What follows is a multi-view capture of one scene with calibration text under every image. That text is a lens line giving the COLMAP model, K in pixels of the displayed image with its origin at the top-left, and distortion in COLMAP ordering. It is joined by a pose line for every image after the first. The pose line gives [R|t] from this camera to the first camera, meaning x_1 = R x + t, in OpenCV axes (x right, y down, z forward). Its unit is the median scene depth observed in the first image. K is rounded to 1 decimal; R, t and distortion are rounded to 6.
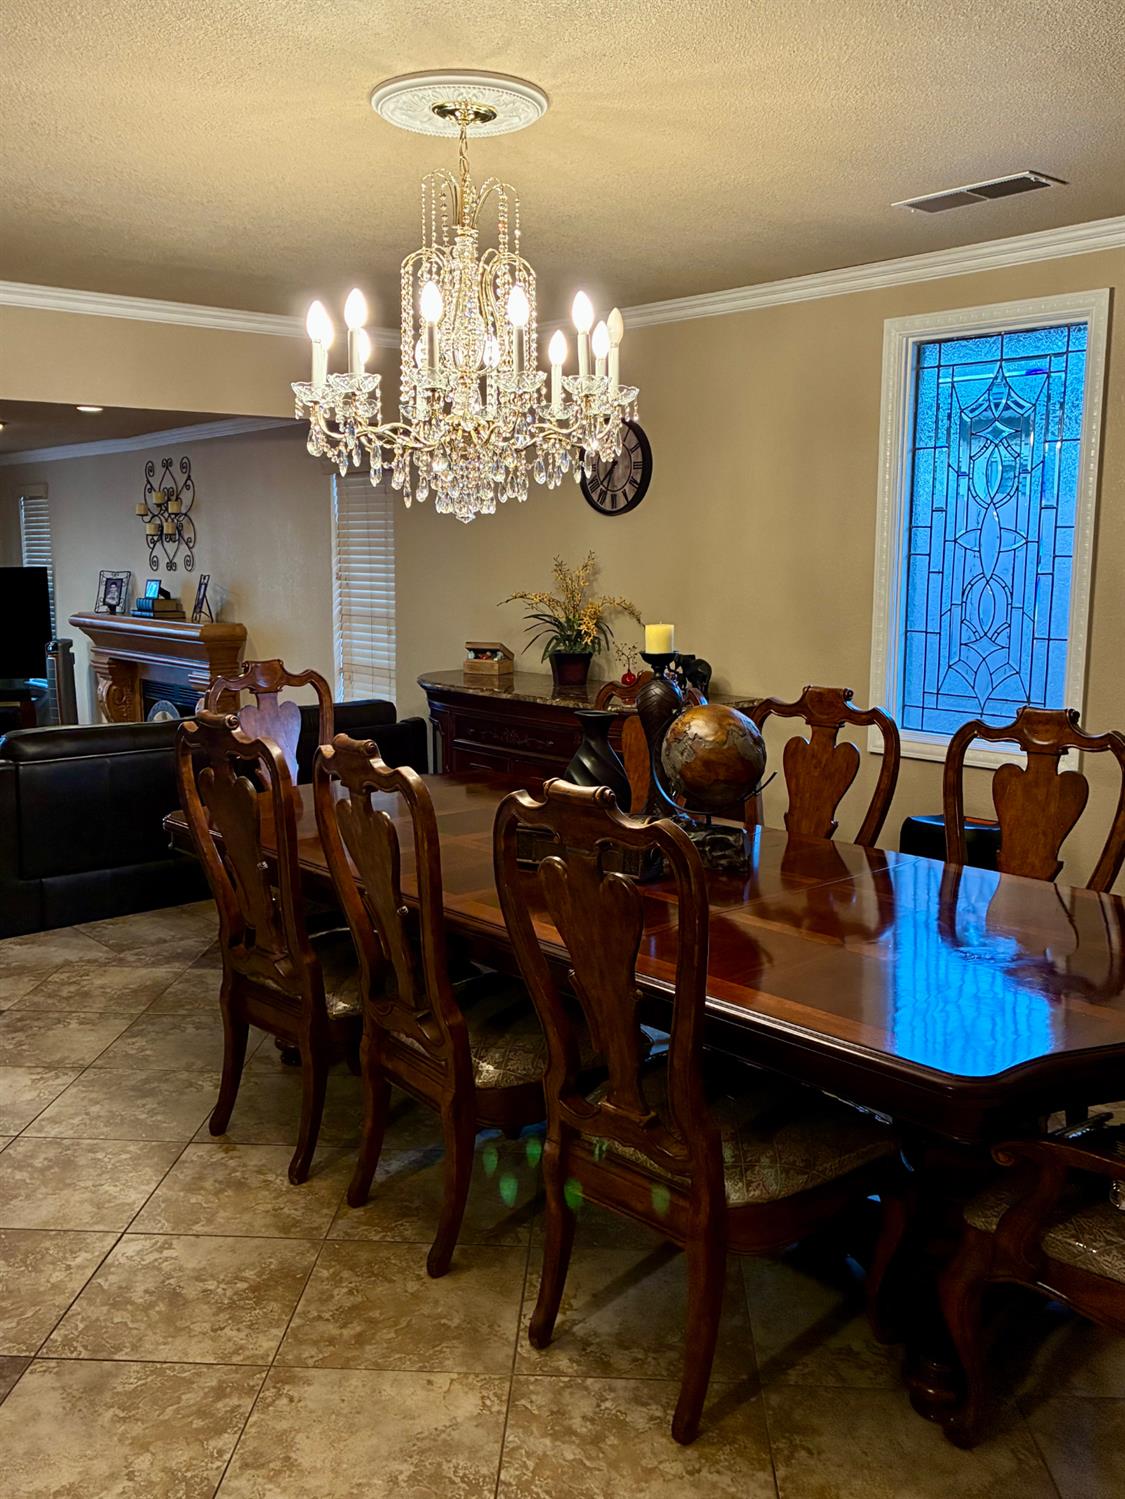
lens RADIAL K [[1302.4, 0, 562.5], [0, 1302.4, 749.5], [0, 0, 1]] dist [-0.002729, -0.000365]
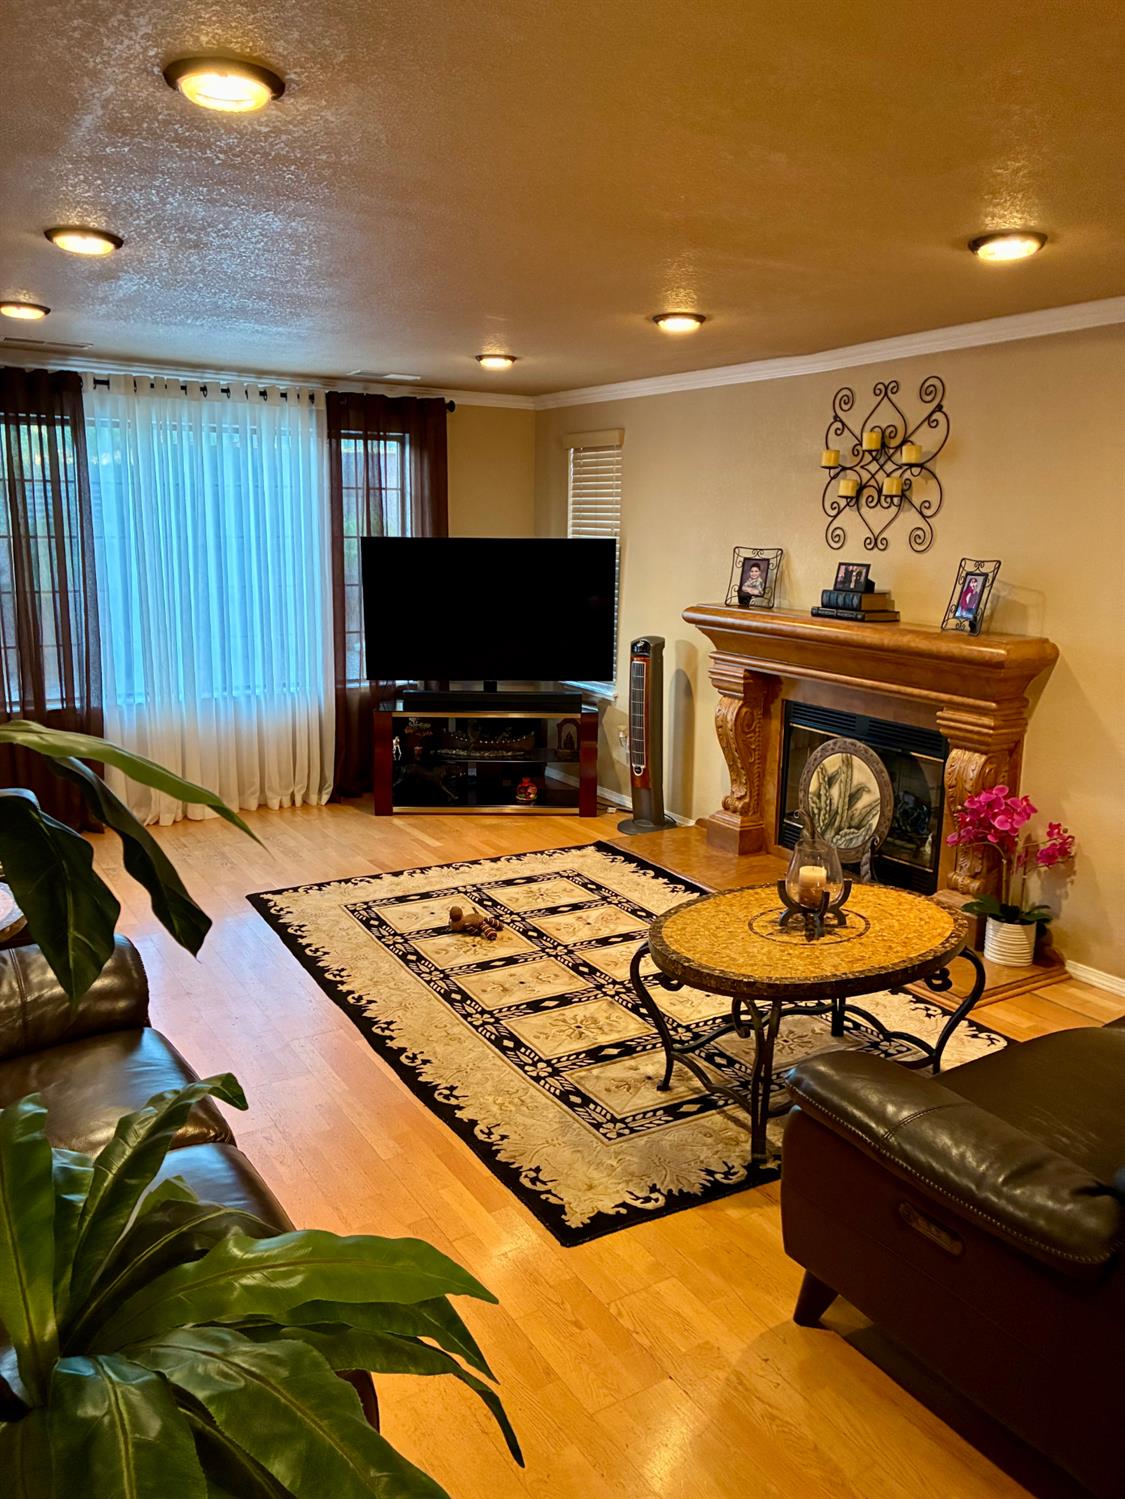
lens RADIAL K [[1167.4, 0, 561.9], [0, 1167.4, 725.7], [0, 0, 1]] dist [0.123680, -0.002123]
pose [[0.980666, 0.056020, -0.187499, -0.324090], [-0.052272, 0.998323, 0.024879, -0.050020], [0.188579, -0.014597, 0.981950, 0.343704]]
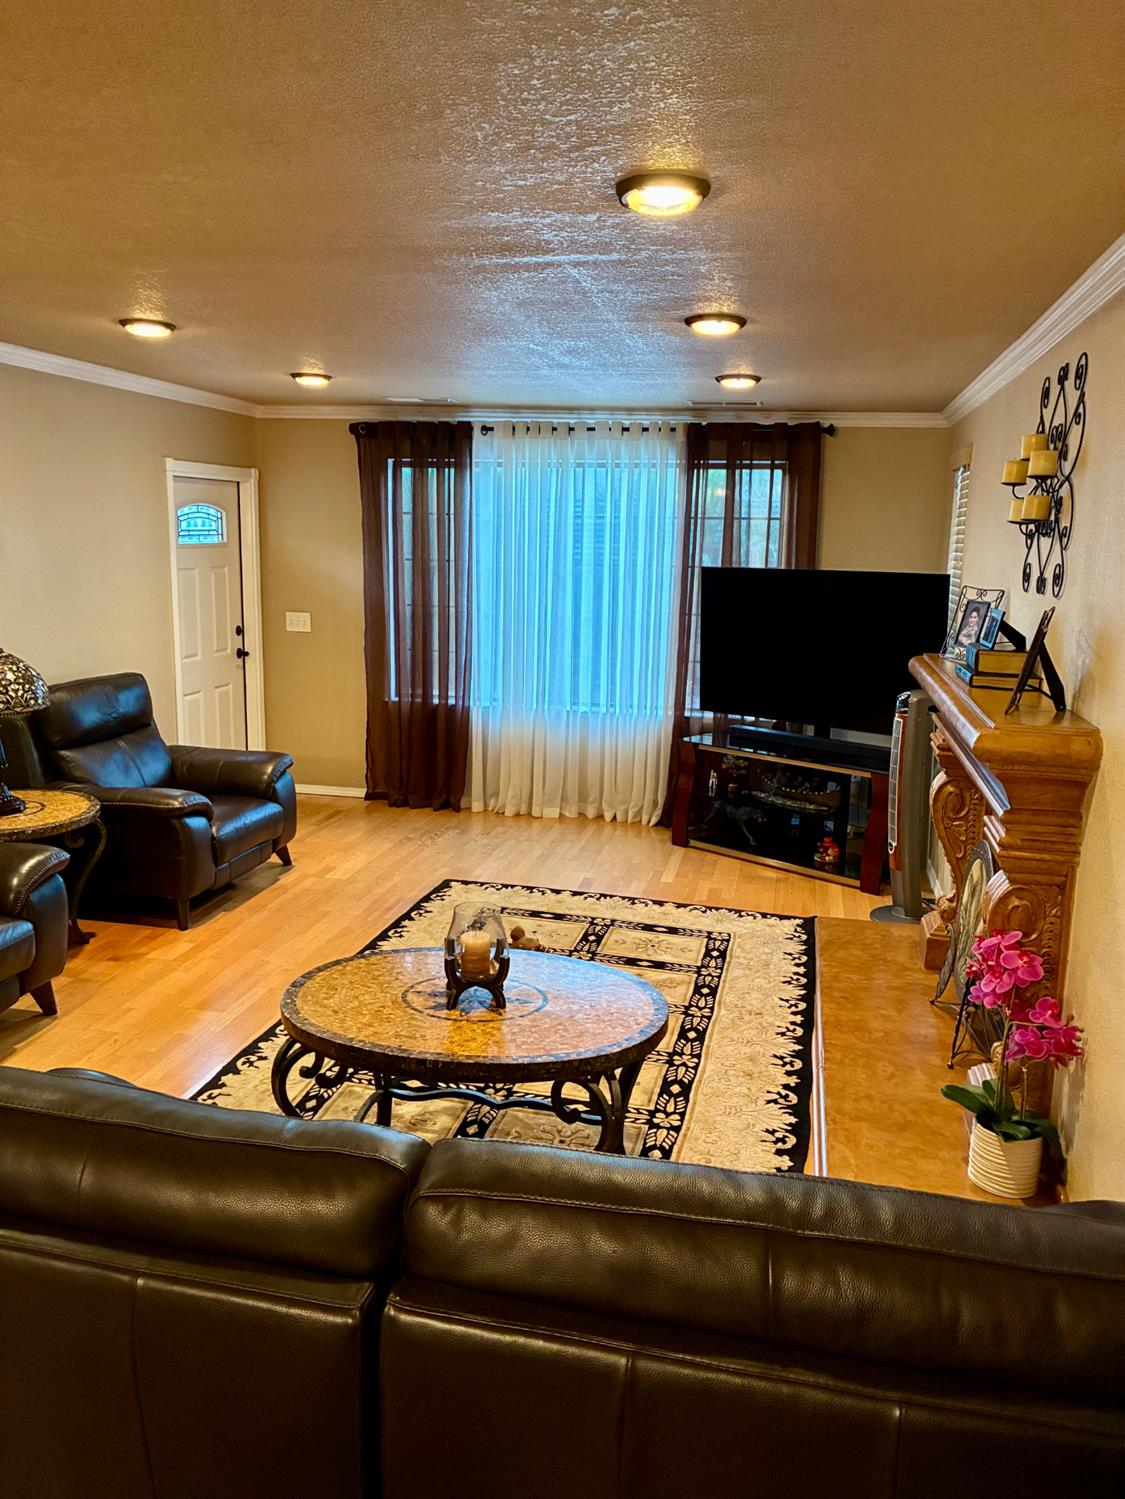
lens RADIAL K [[1148.9, 0, 562.5], [0, 1148.9, 749.5], [0, 0, 1]] dist [0.039408, -0.001244]
pose [[0.582936, 0.175648, -0.793305, -0.039491], [-0.165788, 0.981526, 0.095499, -0.086615], [0.795424, 0.075851, 0.601287, 0.563719]]
